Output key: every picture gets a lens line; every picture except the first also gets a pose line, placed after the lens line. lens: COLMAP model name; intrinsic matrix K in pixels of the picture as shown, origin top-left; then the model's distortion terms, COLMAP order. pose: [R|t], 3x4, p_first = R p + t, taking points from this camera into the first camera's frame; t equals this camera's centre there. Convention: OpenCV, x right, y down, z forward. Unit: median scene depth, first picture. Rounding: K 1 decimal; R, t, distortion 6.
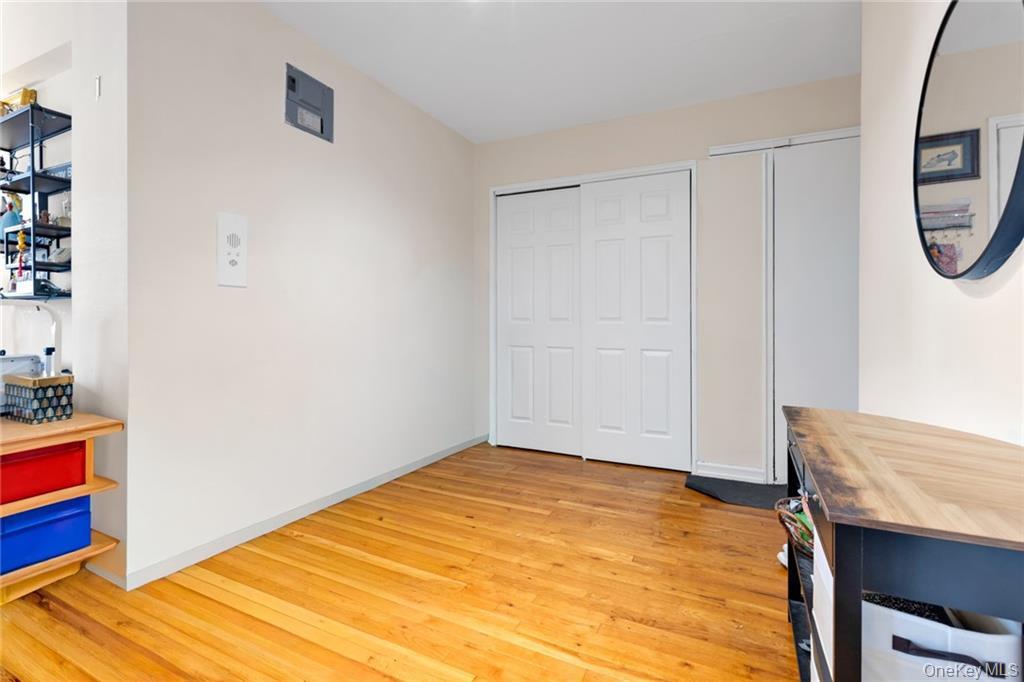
lens RADIAL K [[473.8, 0, 510.4], [0, 473.8, 309.2], [0, 0, 1]] dist [0.001063, 0.000385]
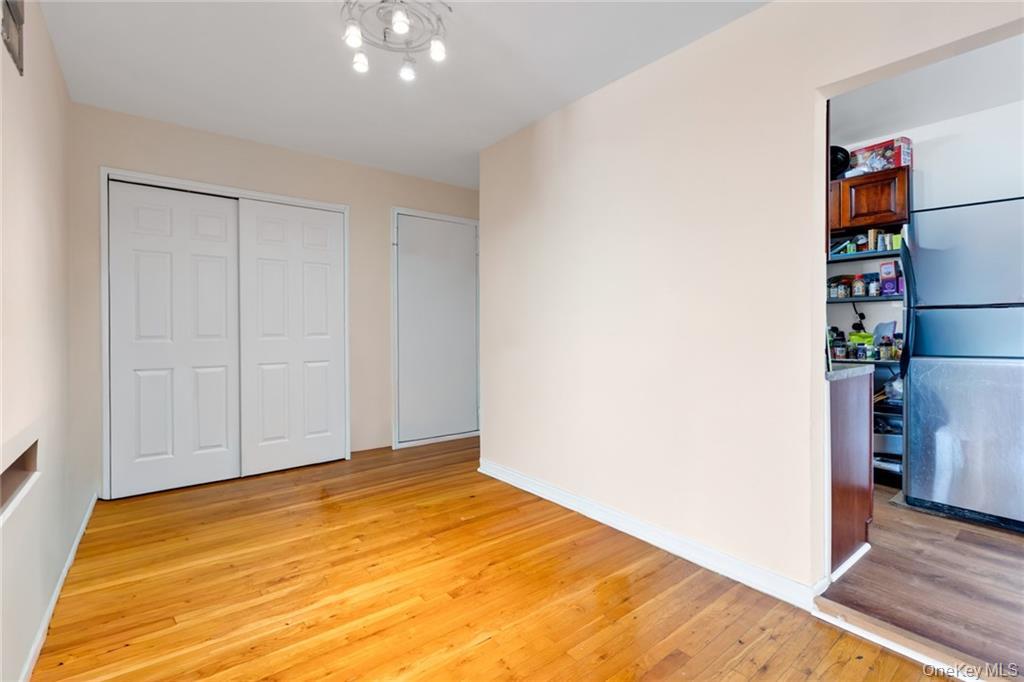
lens RADIAL K [[466.7, 0, 512.7], [0, 466.7, 331.2], [0, 0, 1]] dist [0.000052, 0.000021]
pose [[0.435573, -0.010349, 0.900094, -0.497667], [-0.001035, 0.999927, 0.011997, -0.000475], [-0.900153, -0.006158, 0.435531, 0.079098]]
